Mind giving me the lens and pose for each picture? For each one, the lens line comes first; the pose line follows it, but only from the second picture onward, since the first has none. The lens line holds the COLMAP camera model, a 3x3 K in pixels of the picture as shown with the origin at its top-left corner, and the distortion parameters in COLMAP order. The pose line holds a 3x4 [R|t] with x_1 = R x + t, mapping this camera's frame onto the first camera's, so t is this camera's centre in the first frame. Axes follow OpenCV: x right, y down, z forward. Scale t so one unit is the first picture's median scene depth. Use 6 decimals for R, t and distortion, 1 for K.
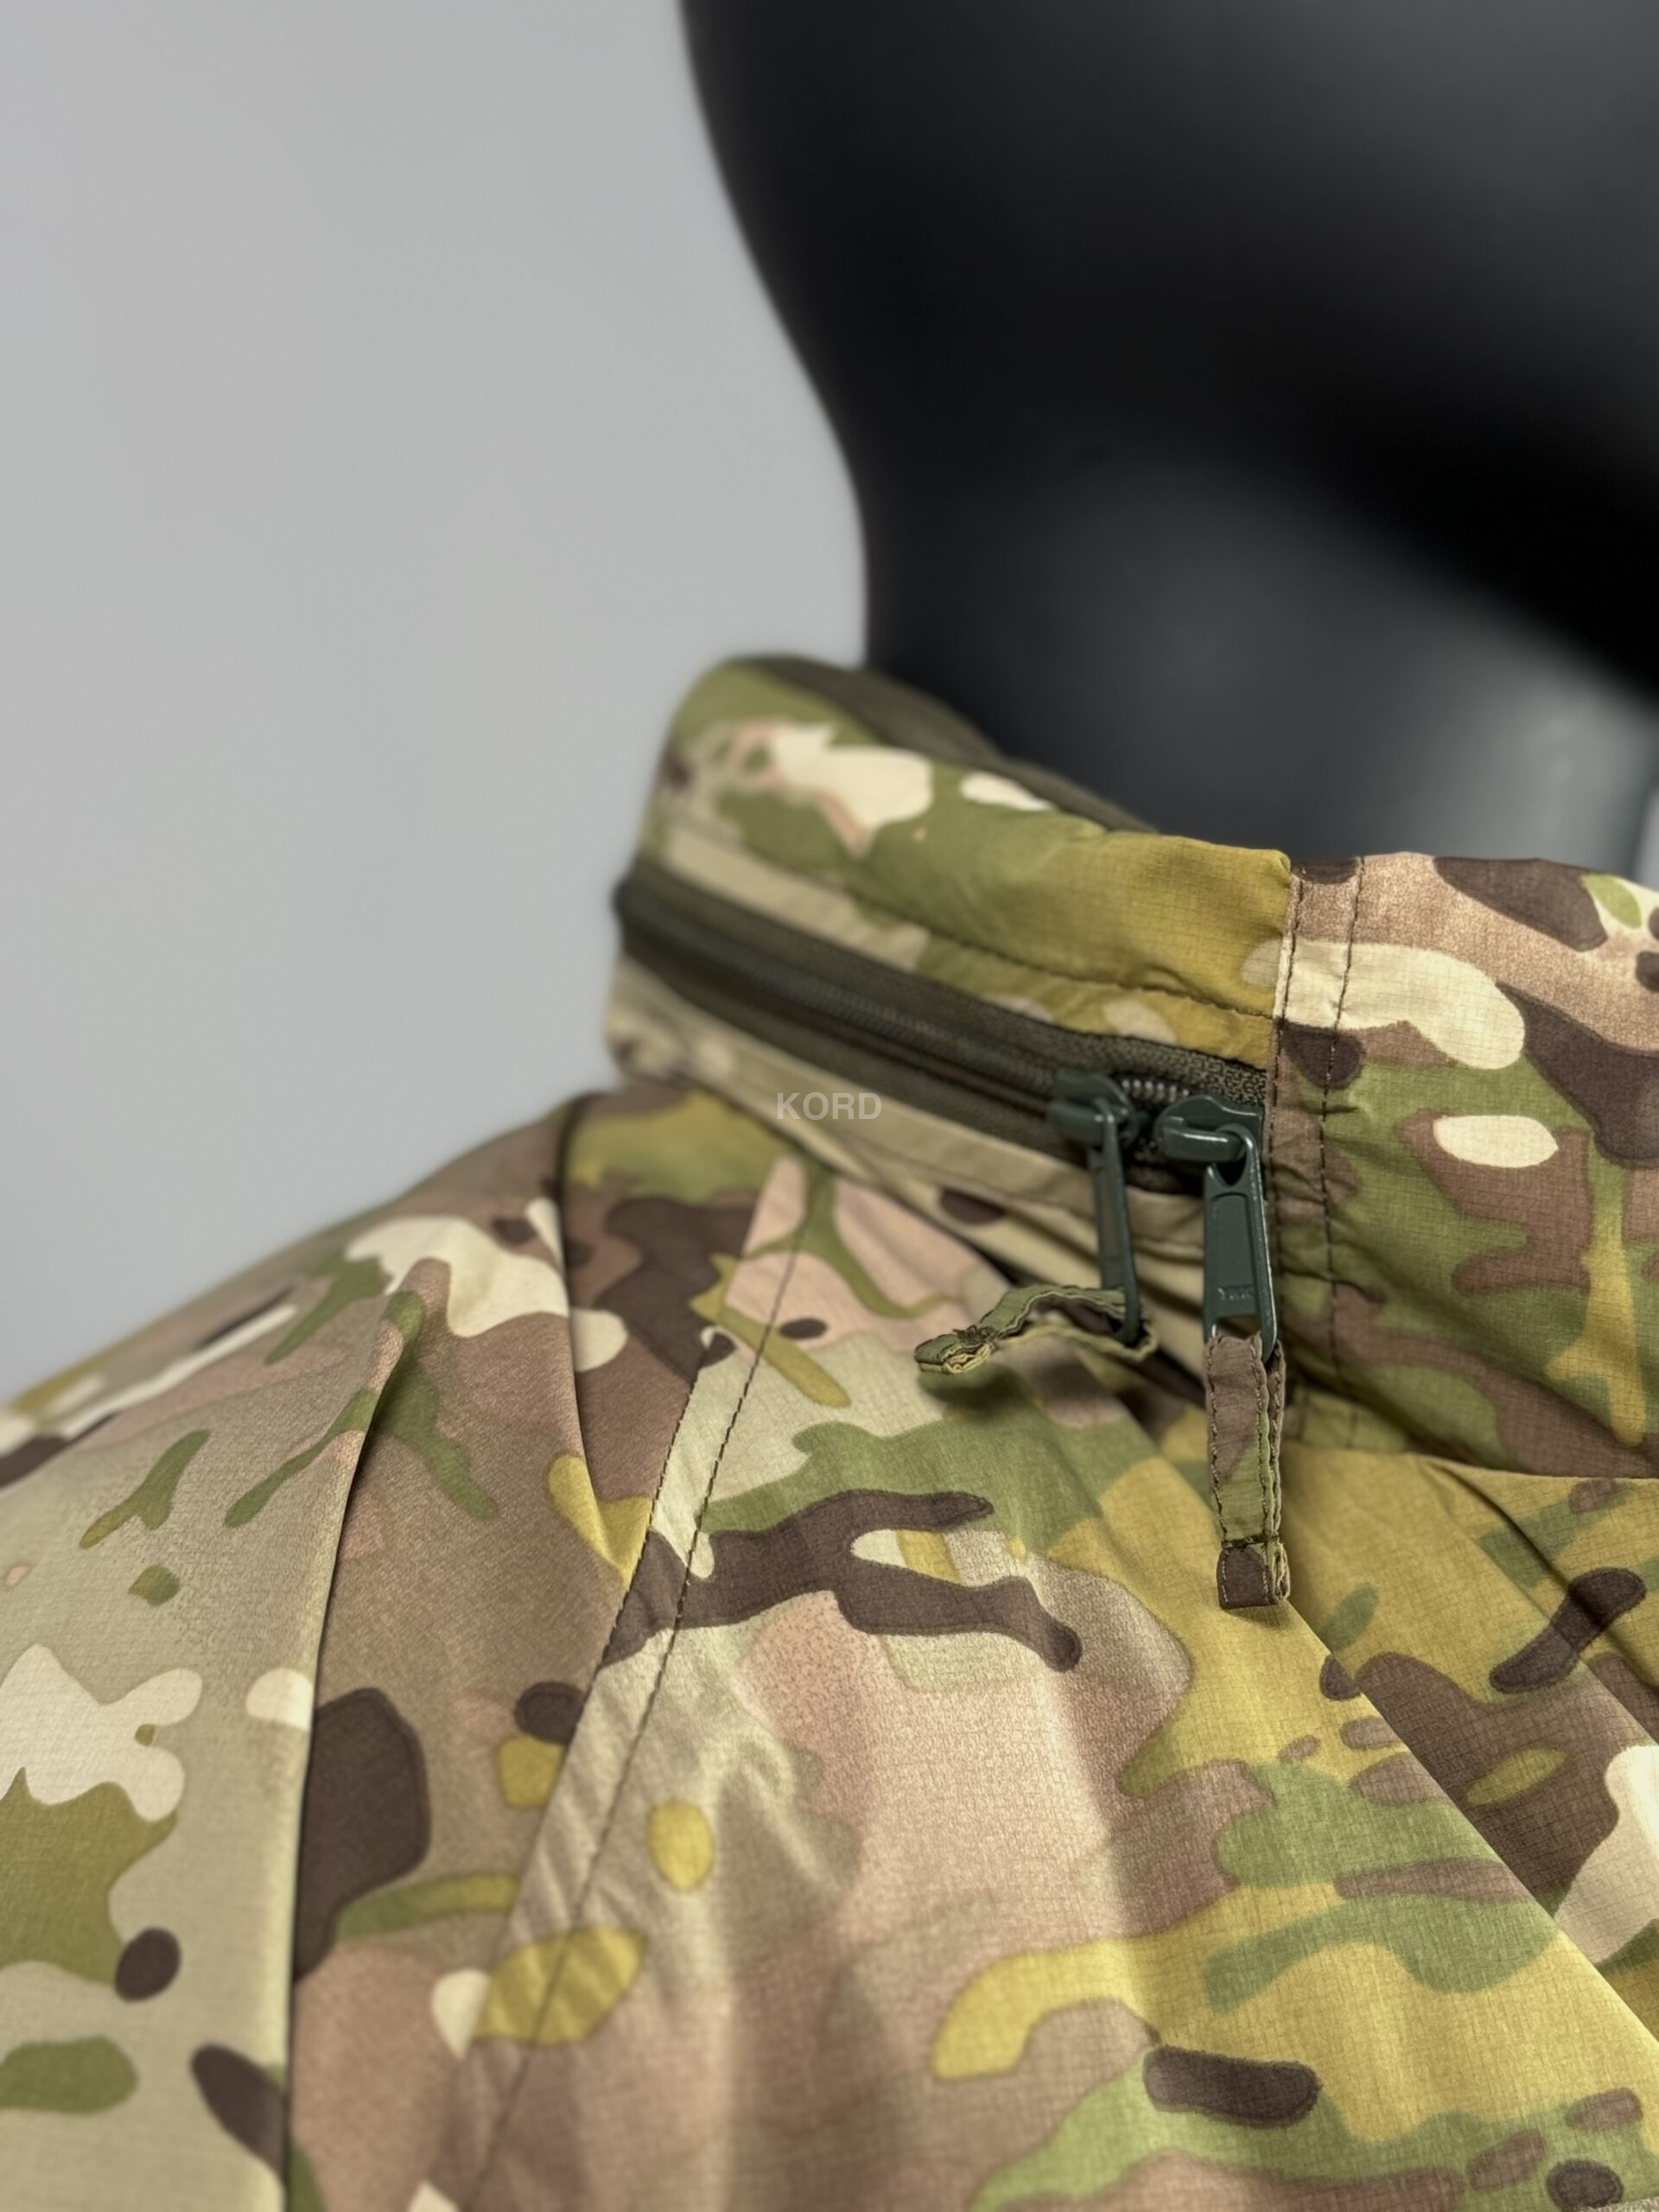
lens RADIAL K [[4148.4, 0, 860.3], [0, 4148.4, 1107.2], [0, 0, 1]] dist [0.169597, -0.006926]
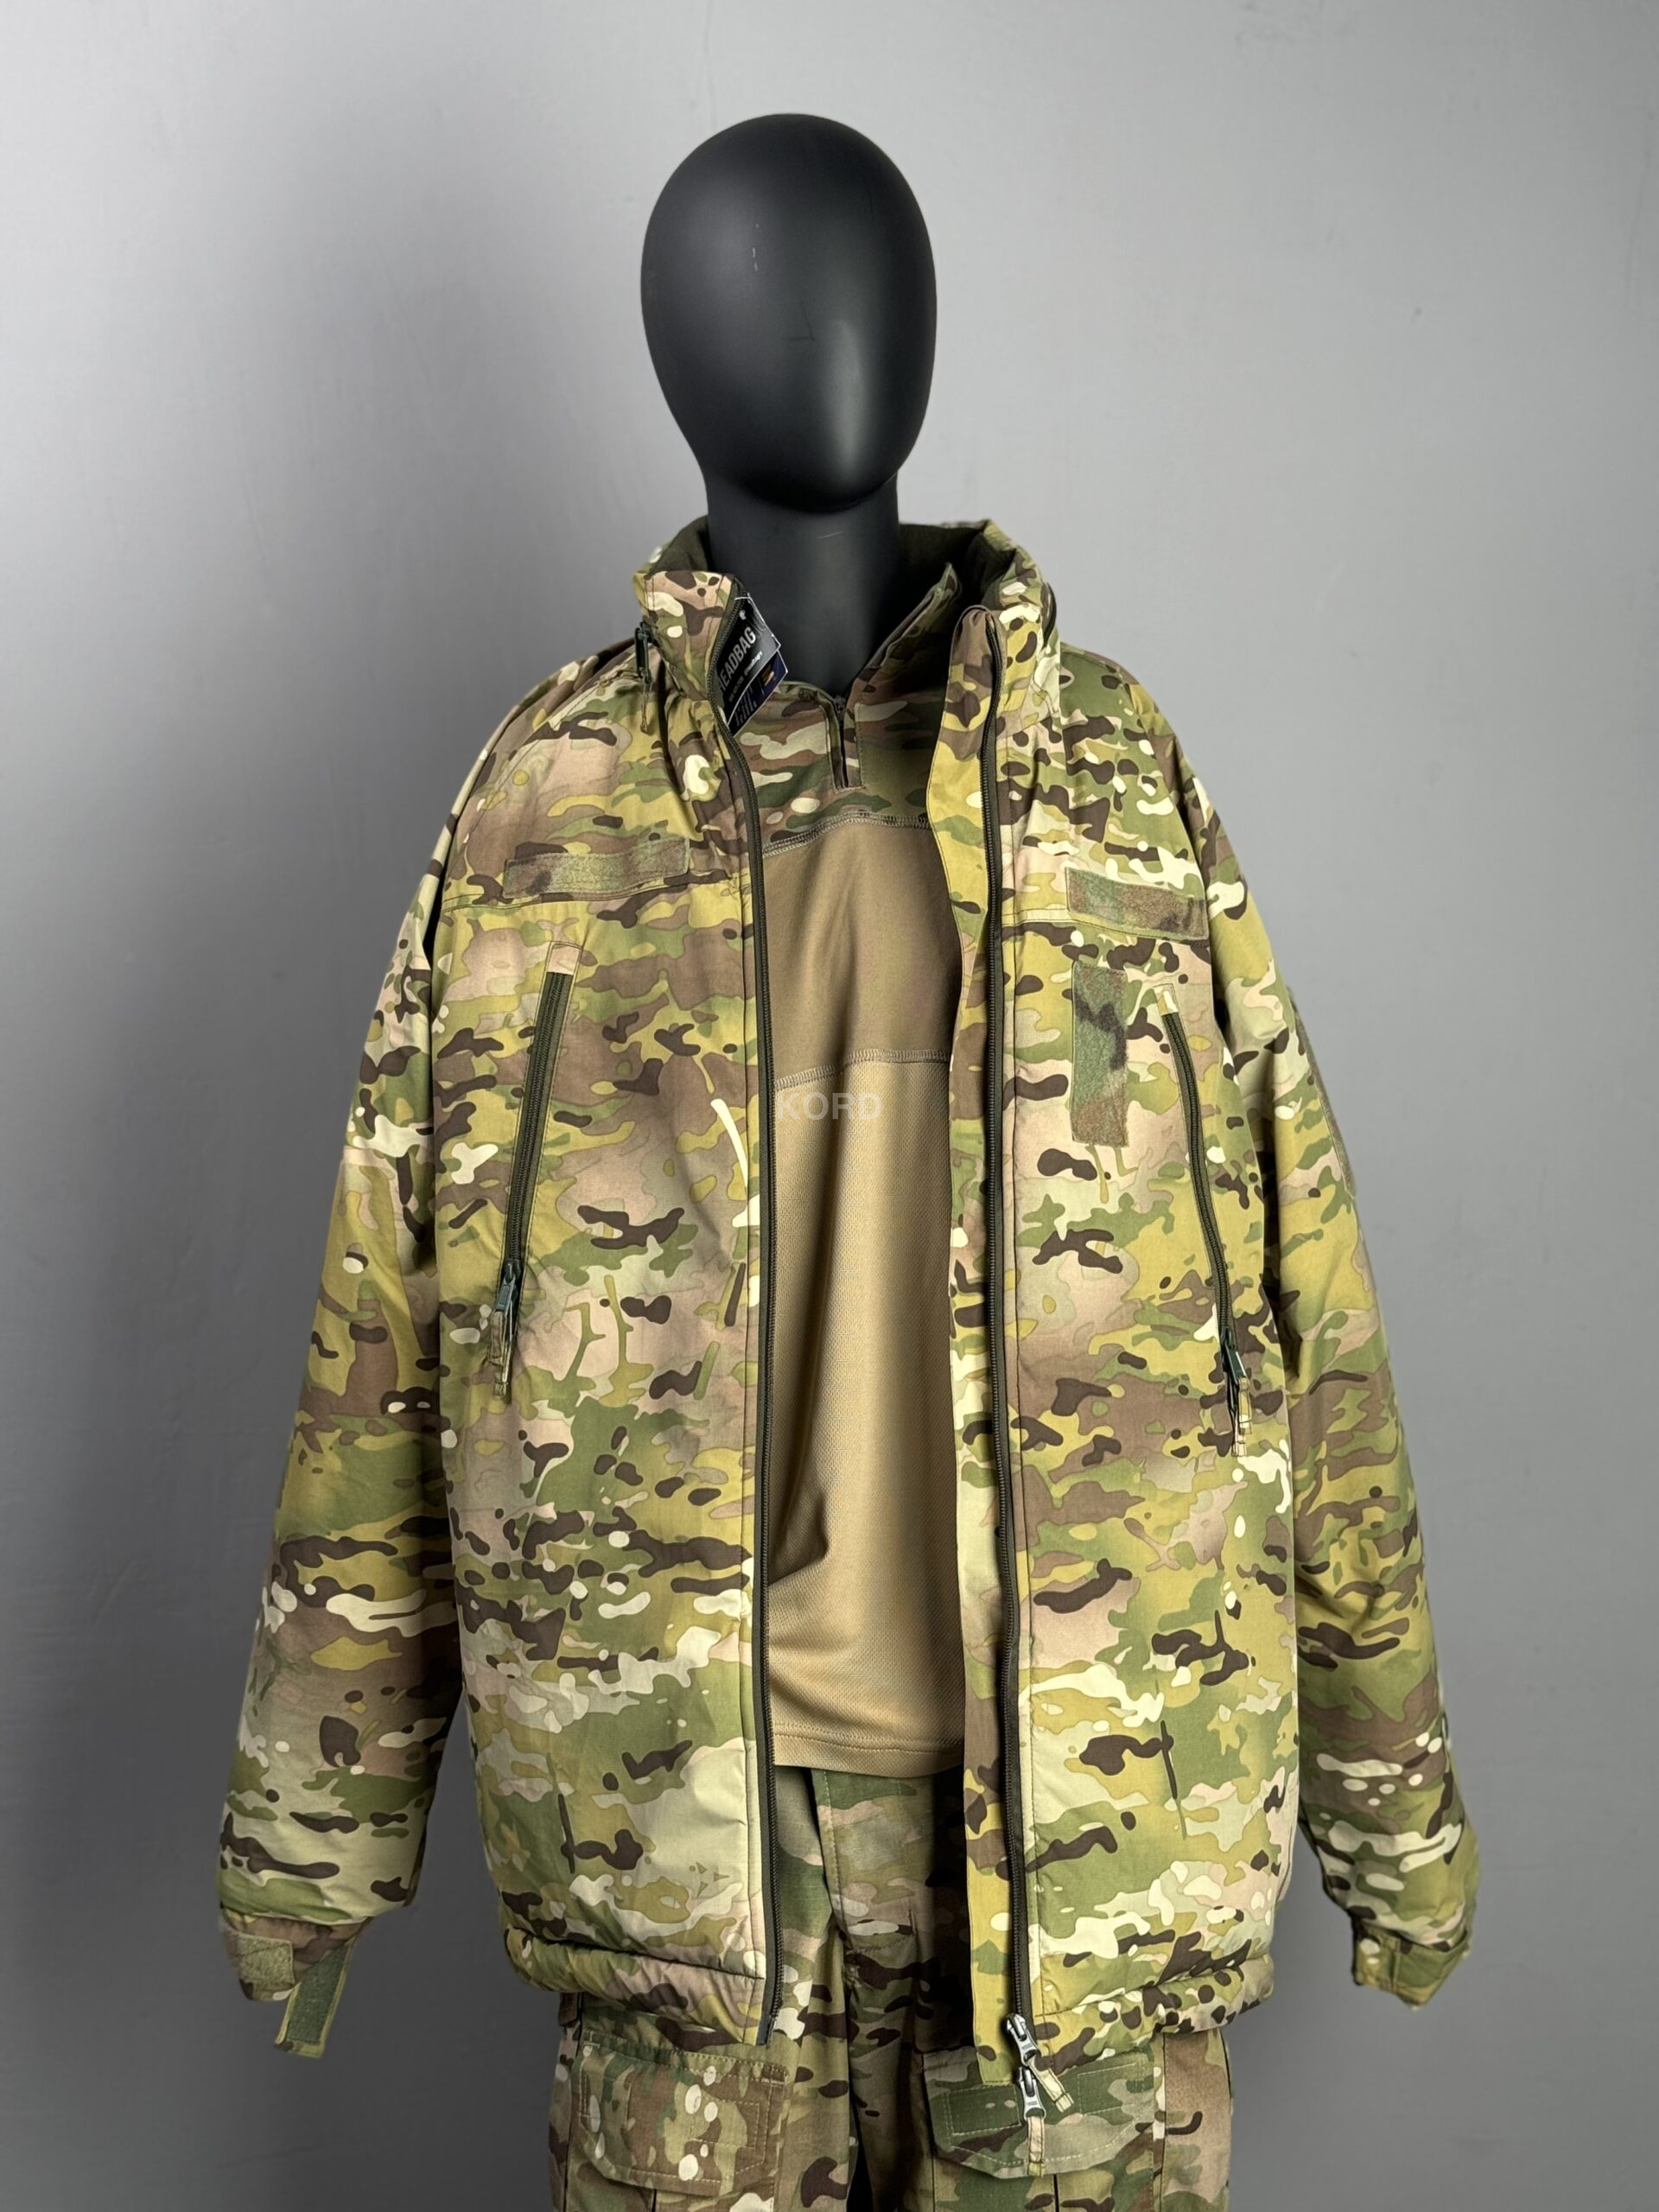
lens RADIAL K [[3158.7, 0, 829.5], [0, 3158.7, 1106.0], [0, 0, 1]] dist [0.127536, 0.000541]
pose [[0.682644, 0.034951, -0.729915, 3.137834], [0.091084, 0.986996, 0.132446, 0.084868], [0.725052, -0.156897, 0.670584, -1.493330]]
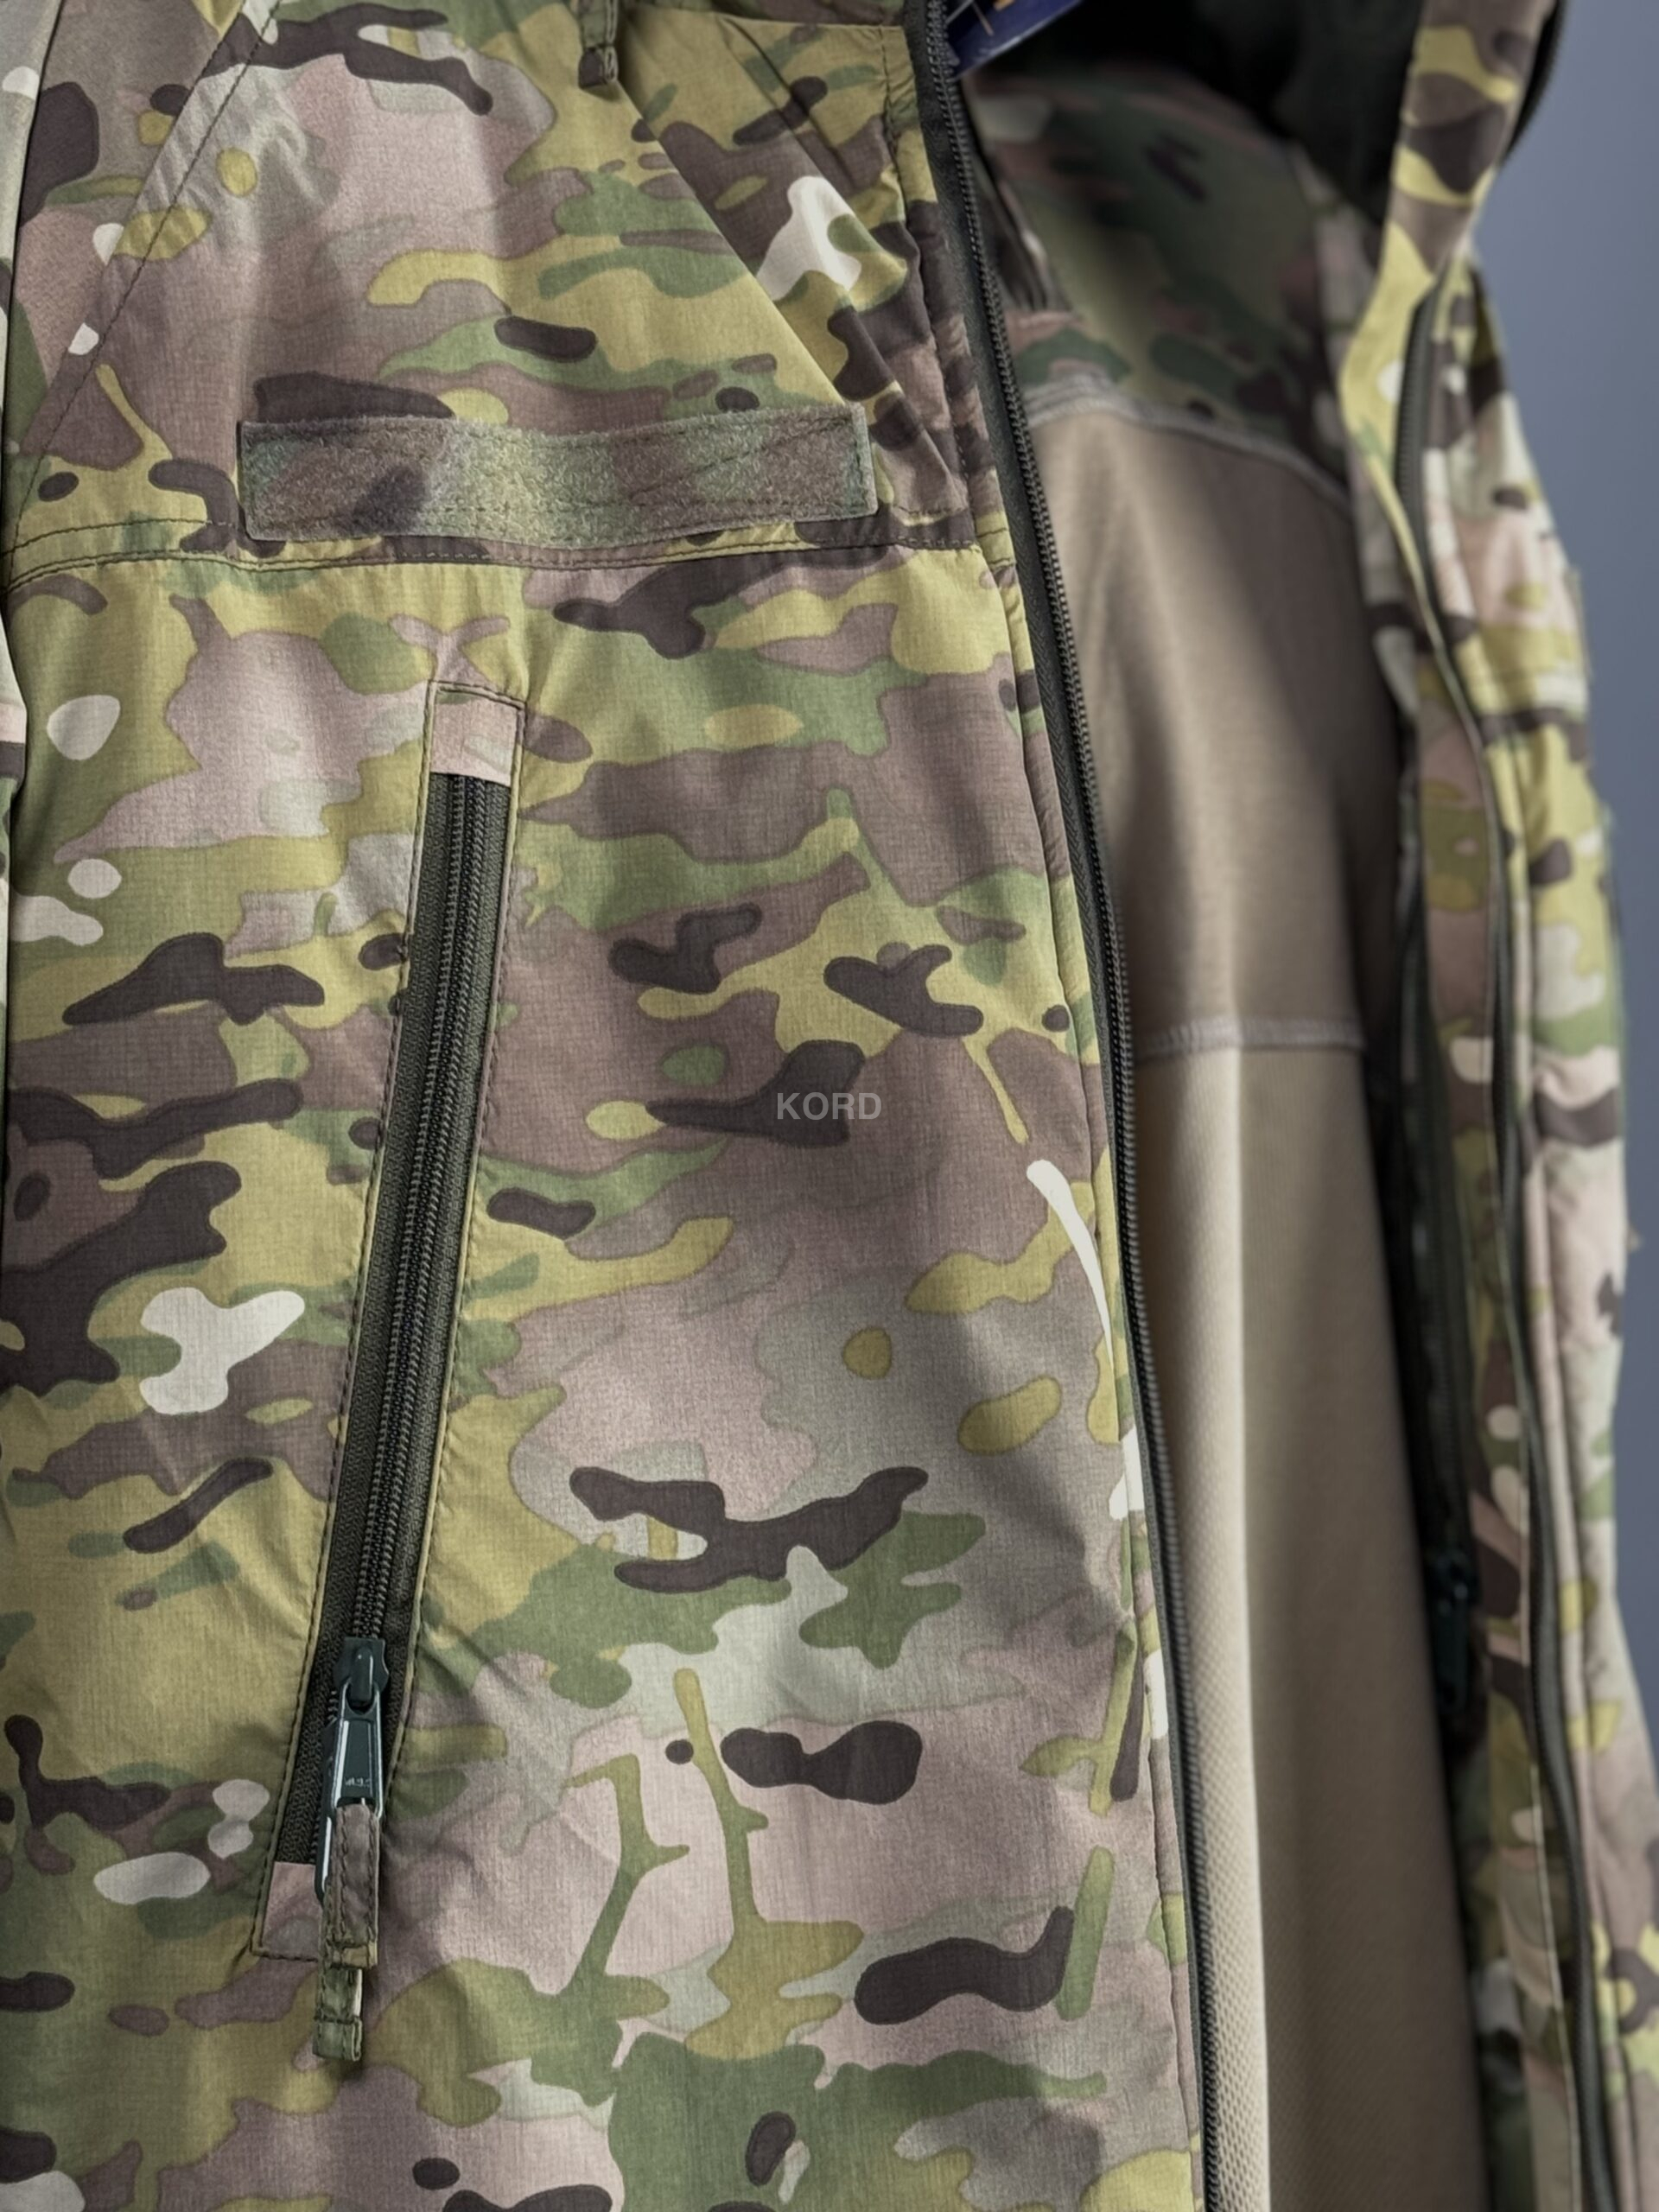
lens RADIAL K [[4897.5, 0, 827.7], [0, 4897.5, 1038.6], [0, 0, 1]] dist [0.144199, -0.002678]
pose [[0.997403, 0.058700, -0.041721, 0.310781], [-0.050251, 0.982257, 0.180683, 0.139961], [0.051587, -0.178118, 0.982656, -1.109969]]
